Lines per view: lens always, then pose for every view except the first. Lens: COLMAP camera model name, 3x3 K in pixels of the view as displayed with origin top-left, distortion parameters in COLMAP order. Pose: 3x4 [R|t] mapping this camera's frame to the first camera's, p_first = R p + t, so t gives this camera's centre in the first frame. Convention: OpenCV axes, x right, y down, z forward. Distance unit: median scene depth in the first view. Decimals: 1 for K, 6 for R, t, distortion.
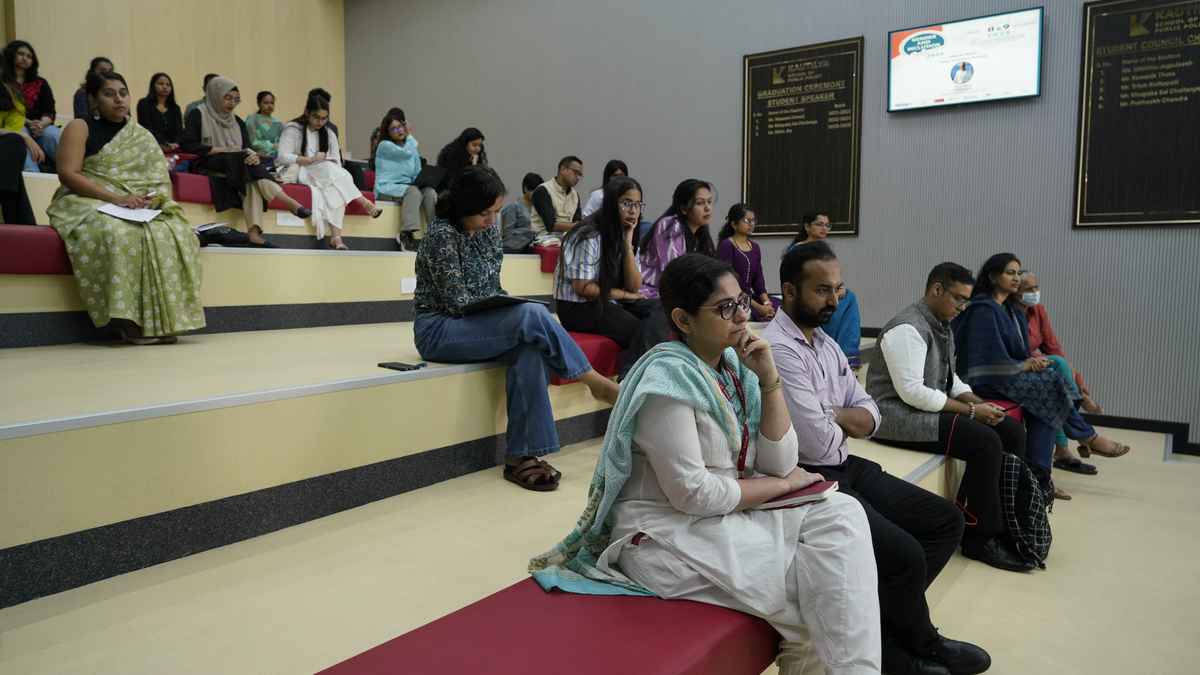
lens RADIAL K [[807.4, 0, 600.0], [0, 807.4, 337.5], [0, 0, 1]] dist [-0.002810, 0.001997]
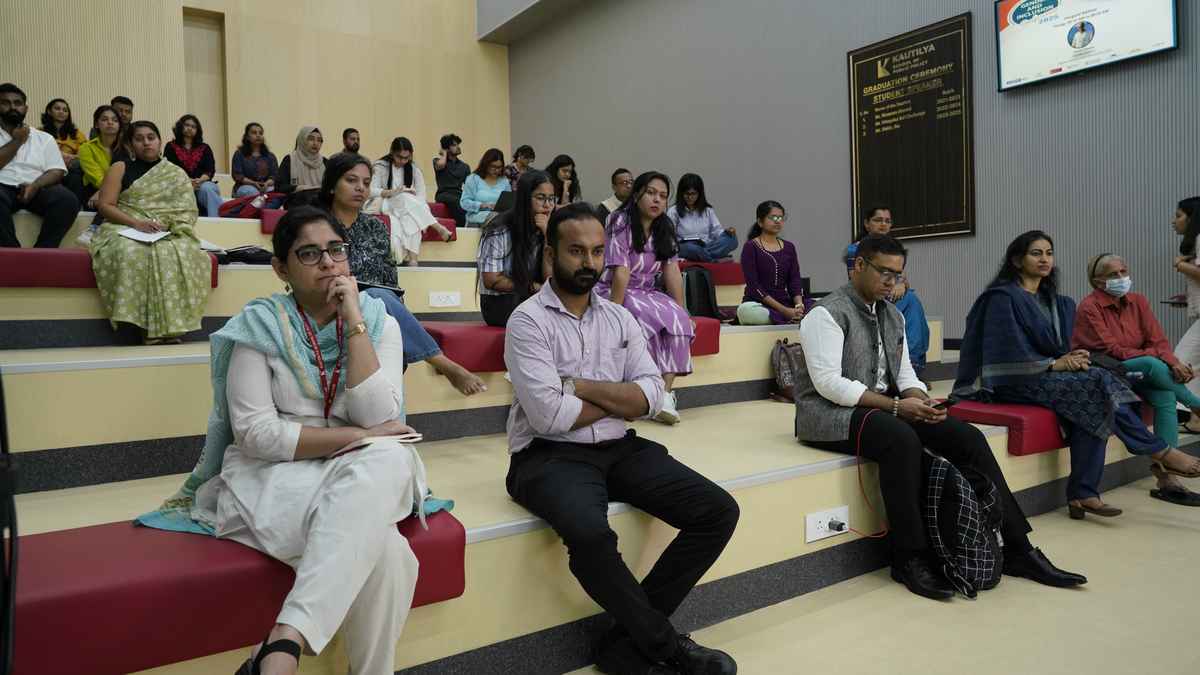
lens RADIAL K [[811.2, 0, 600.0], [0, 811.2, 337.5], [0, 0, 1]] dist [0.000582, -0.001005]
pose [[0.947624, -0.019931, -0.318764, 0.342597], [0.002709, 0.998517, -0.054378, 0.050573], [0.319375, 0.050667, 0.946273, 0.069092]]
